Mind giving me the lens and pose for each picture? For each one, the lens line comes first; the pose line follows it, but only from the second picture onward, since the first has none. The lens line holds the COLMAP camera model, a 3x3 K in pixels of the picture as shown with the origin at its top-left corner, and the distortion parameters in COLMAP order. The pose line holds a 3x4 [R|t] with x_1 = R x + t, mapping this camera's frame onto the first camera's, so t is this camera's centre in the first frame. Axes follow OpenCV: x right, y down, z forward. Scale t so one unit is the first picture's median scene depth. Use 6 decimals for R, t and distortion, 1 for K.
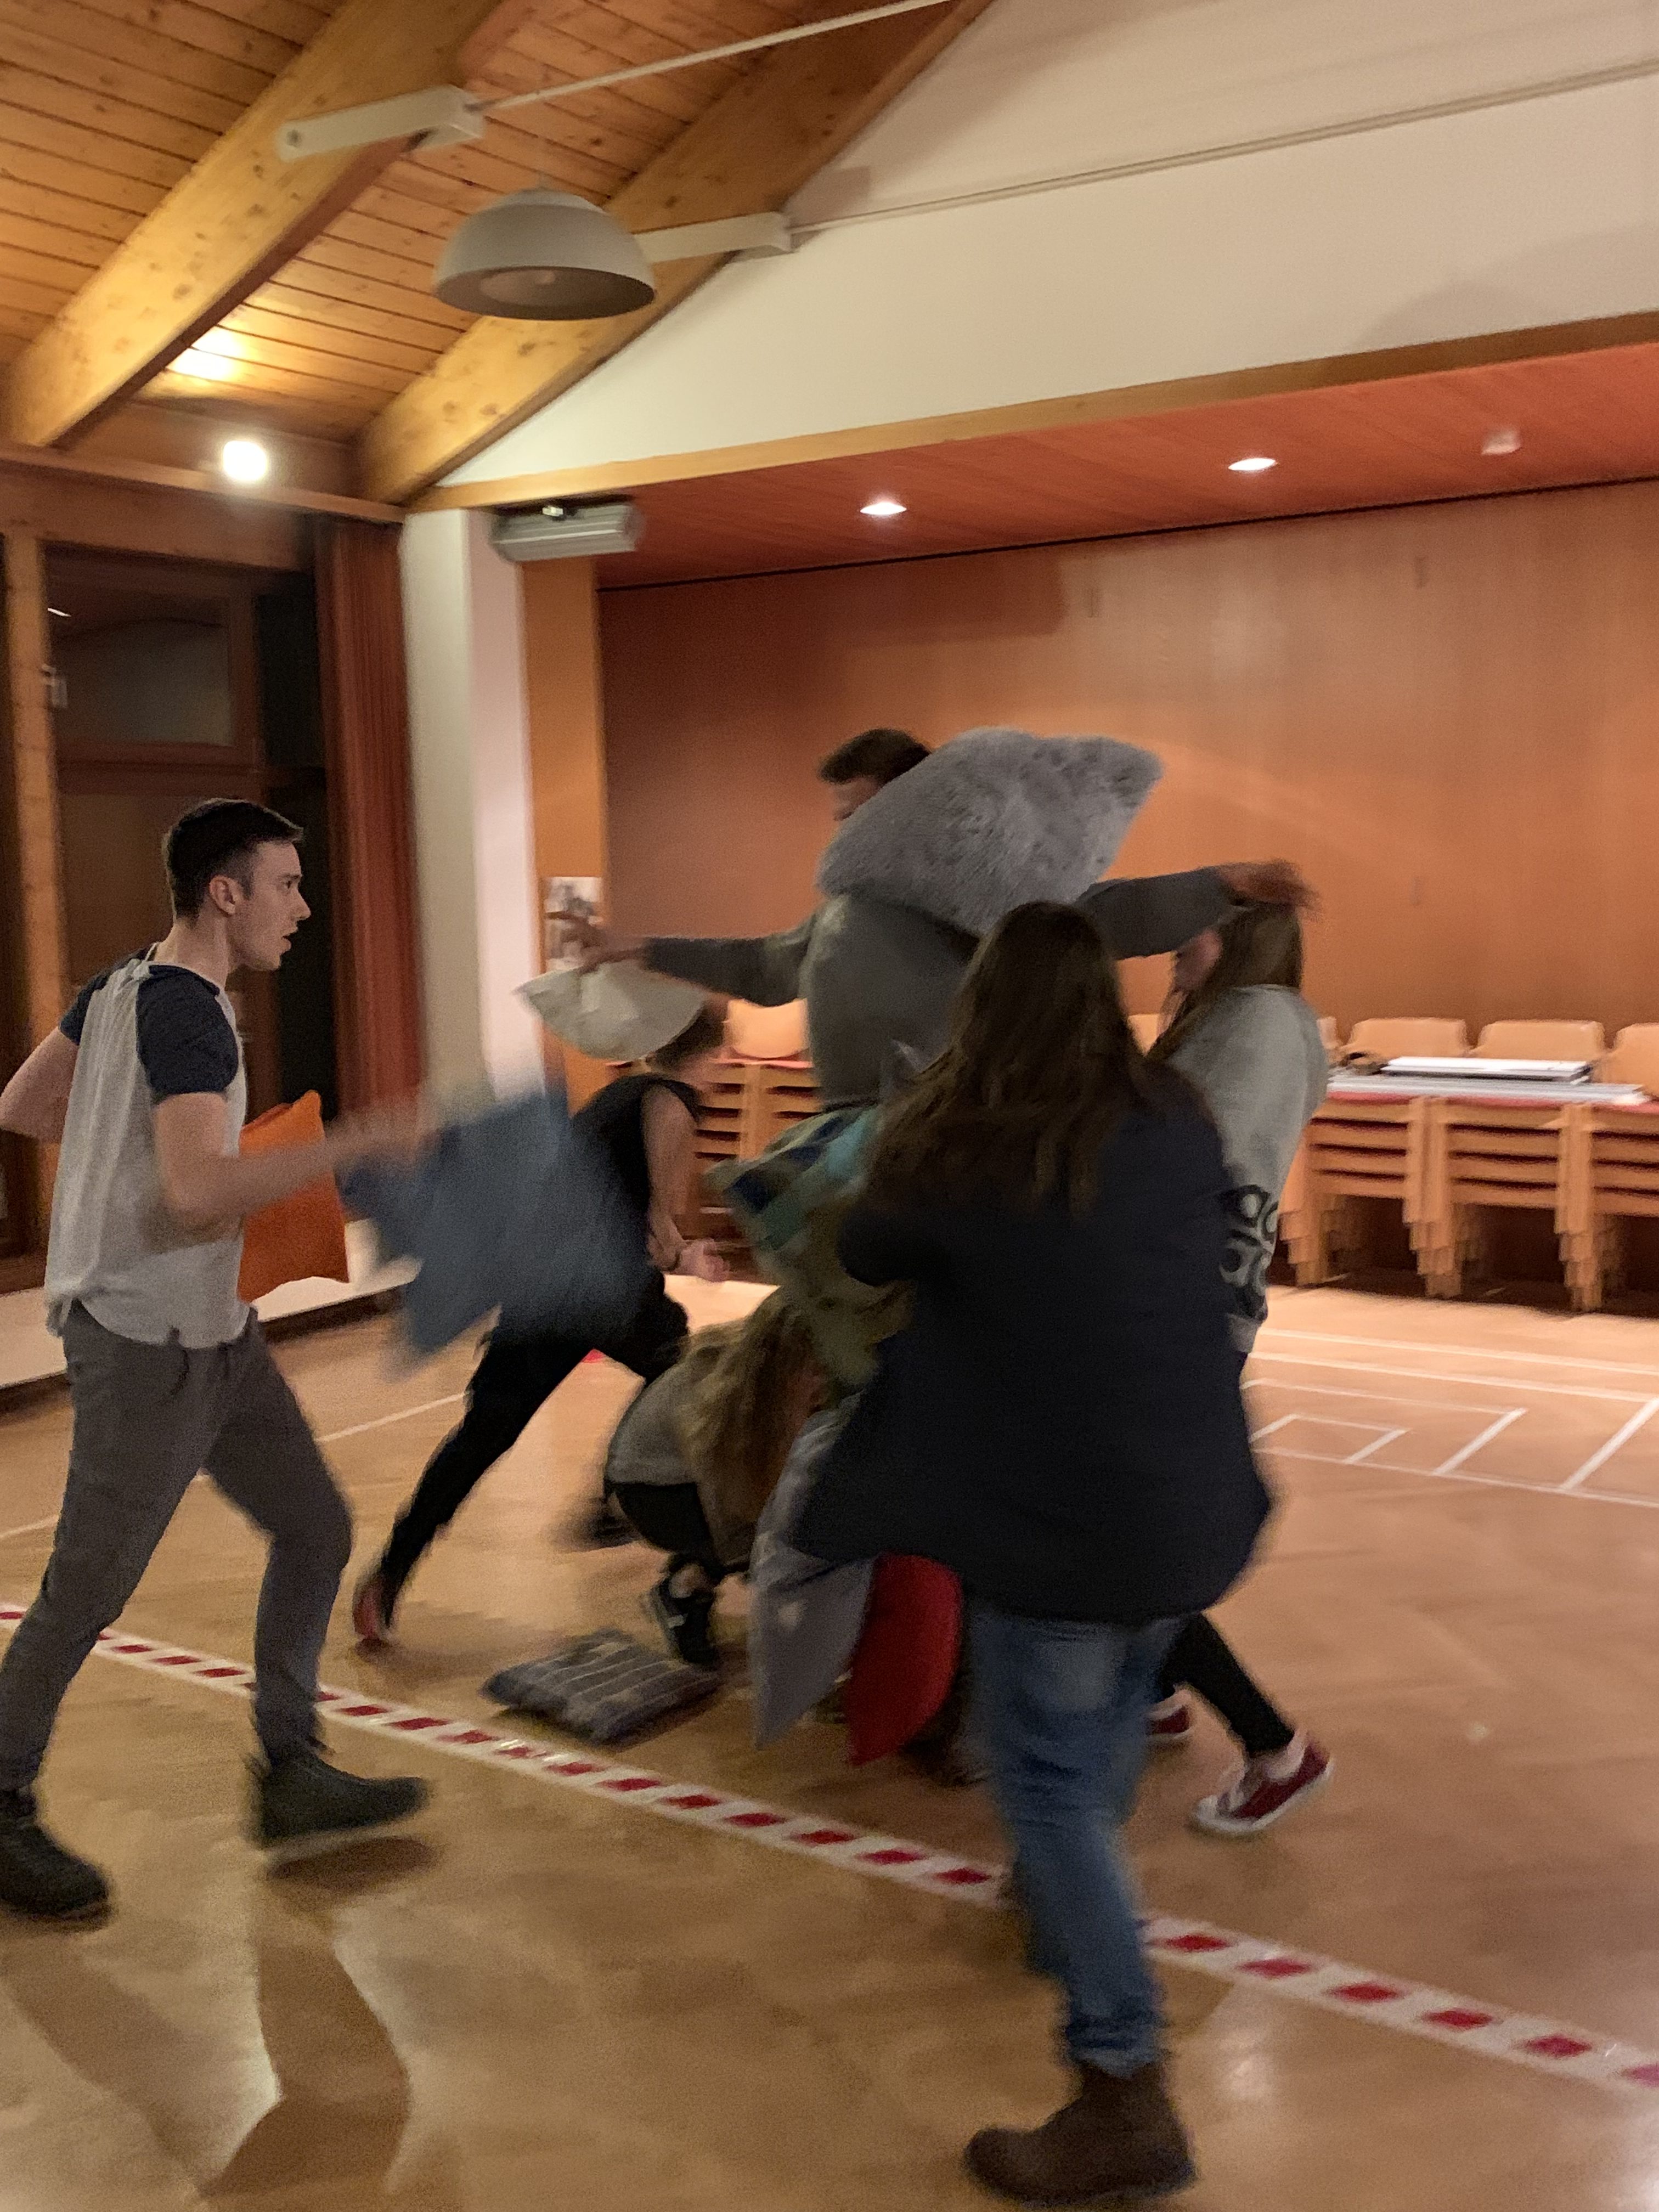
lens RADIAL K [[2206.0, 0, 826.9], [0, 2206.0, 1092.6], [0, 0, 1]] dist [0.002589, 0.024553]
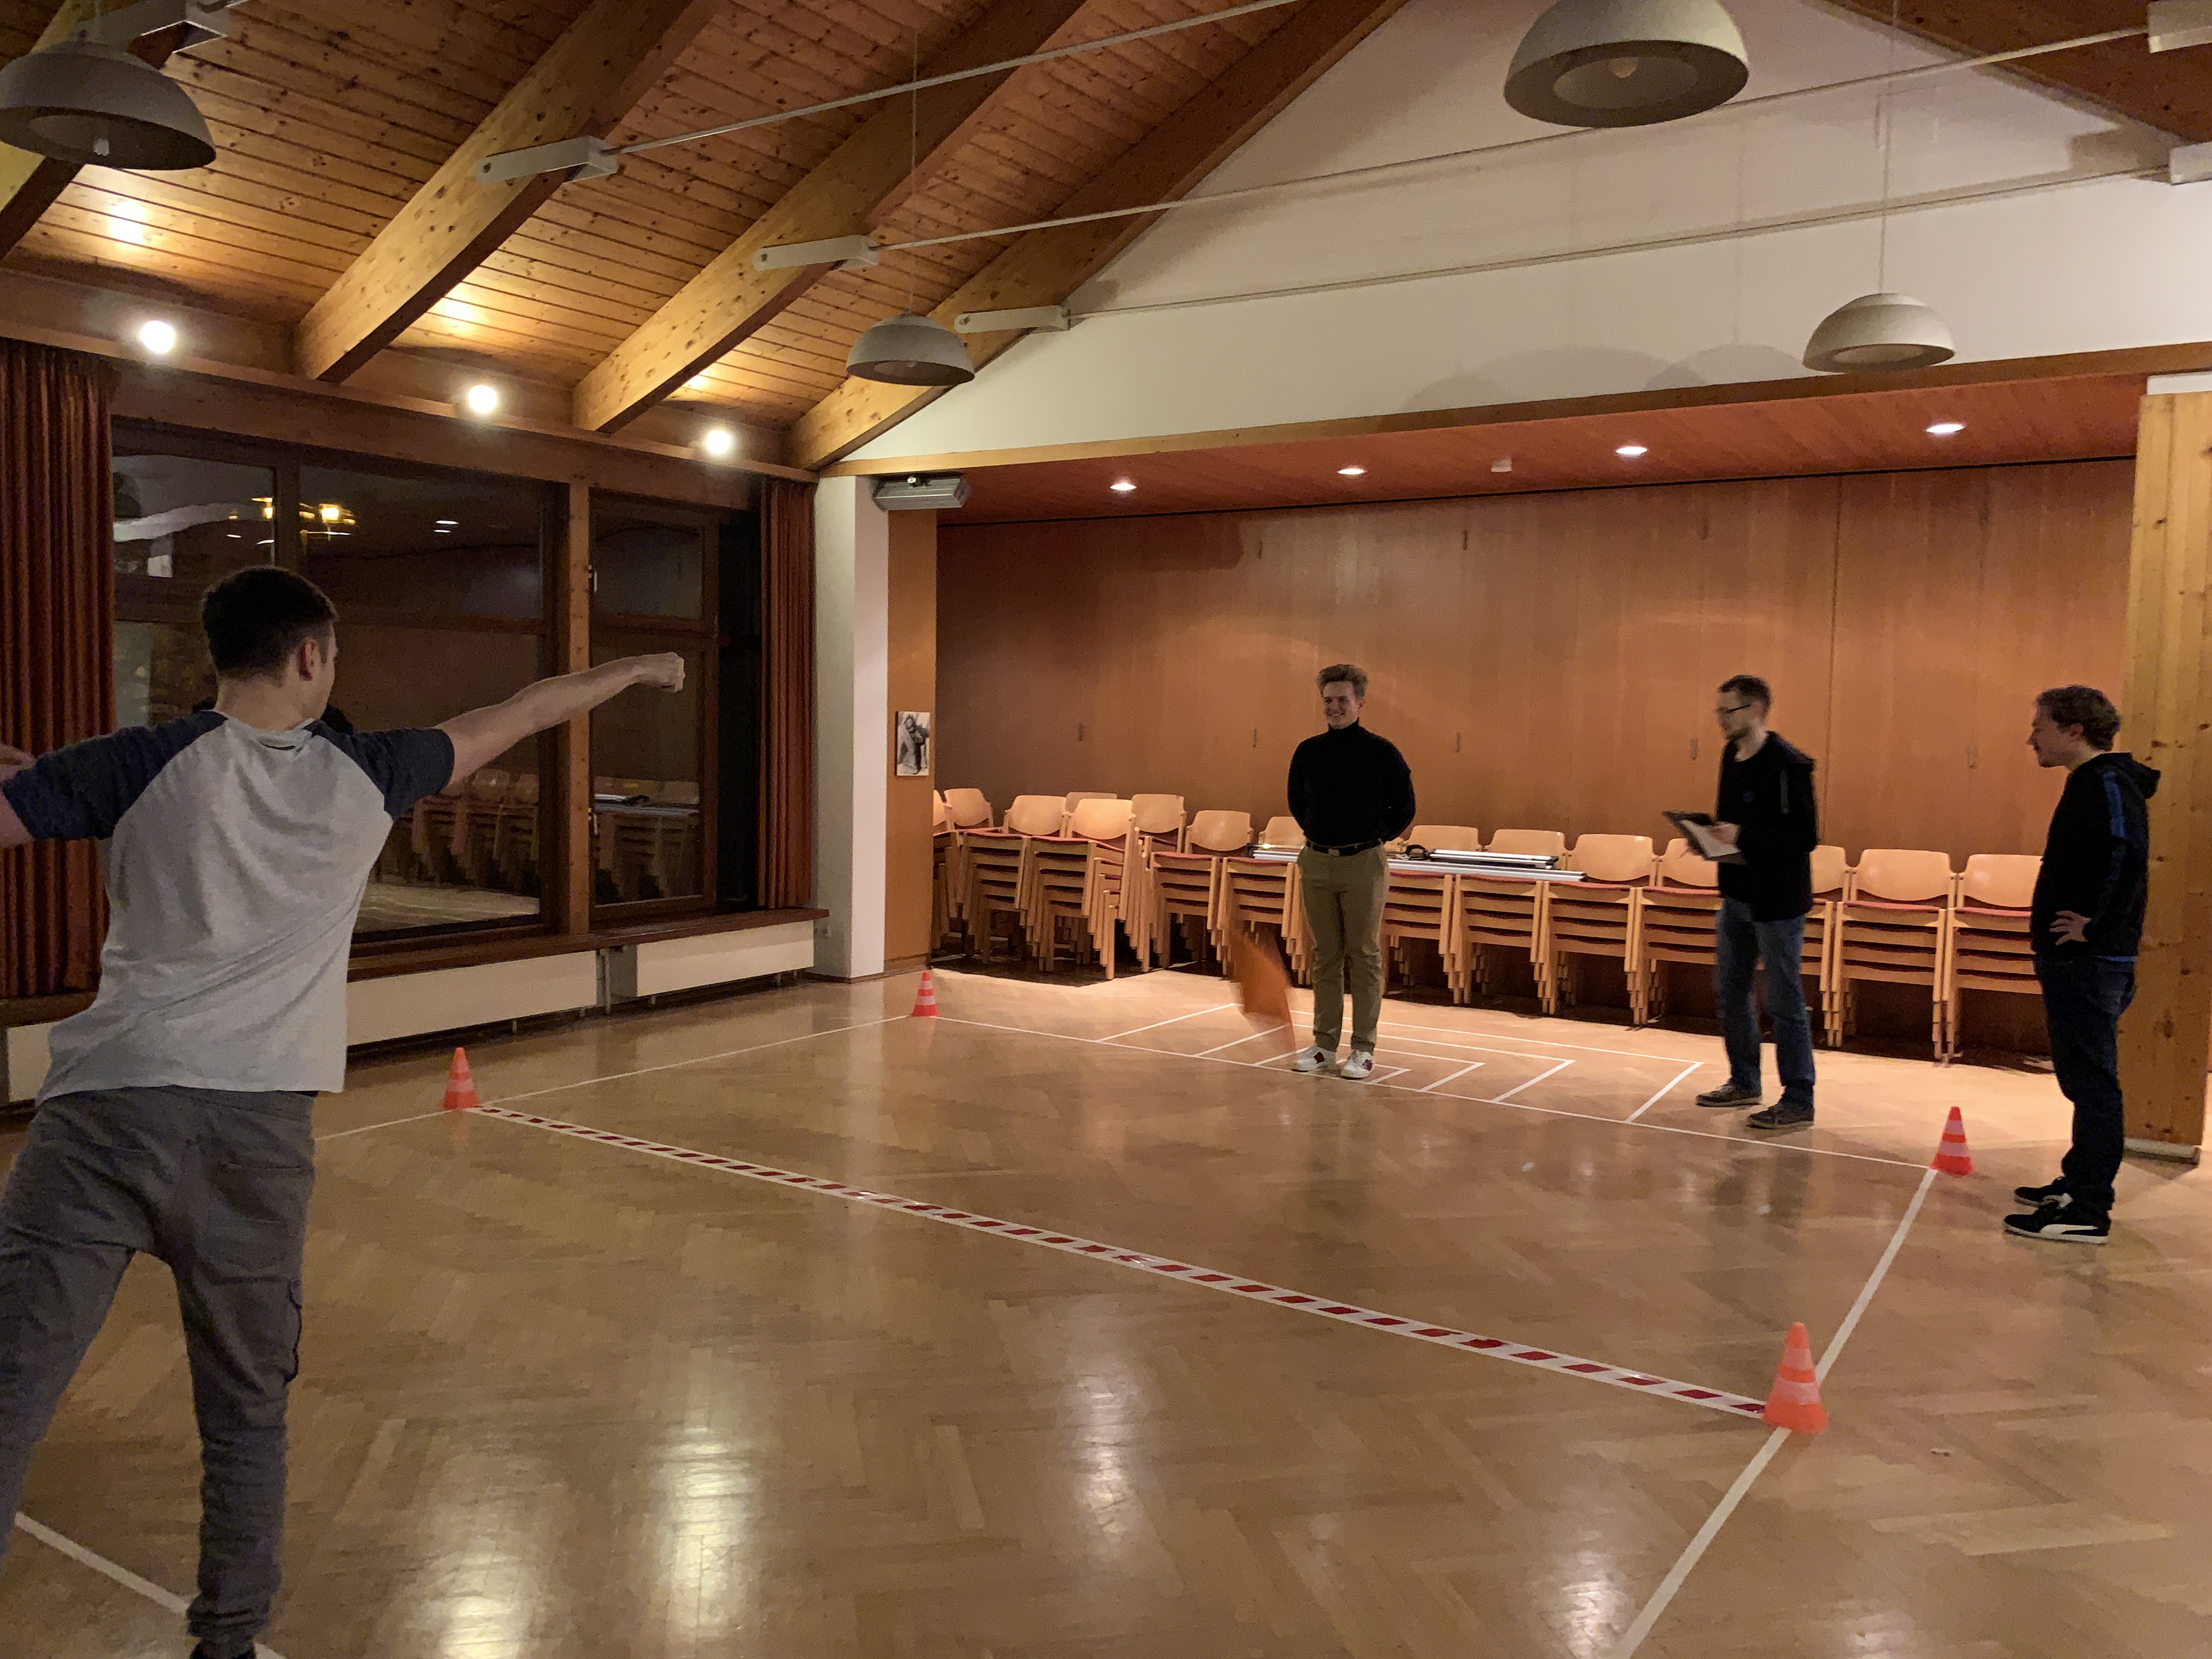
lens RADIAL K [[1684.9, 0, 1105.5], [0, 1684.9, 823.7], [0, 0, 1]] dist [0.042821, -0.046800]
pose [[0.999146, 0.041263, -0.002206, 0.030107], [-0.041320, 0.998253, -0.042244, 0.029755], [0.000459, 0.042299, 0.999105, -0.217594]]
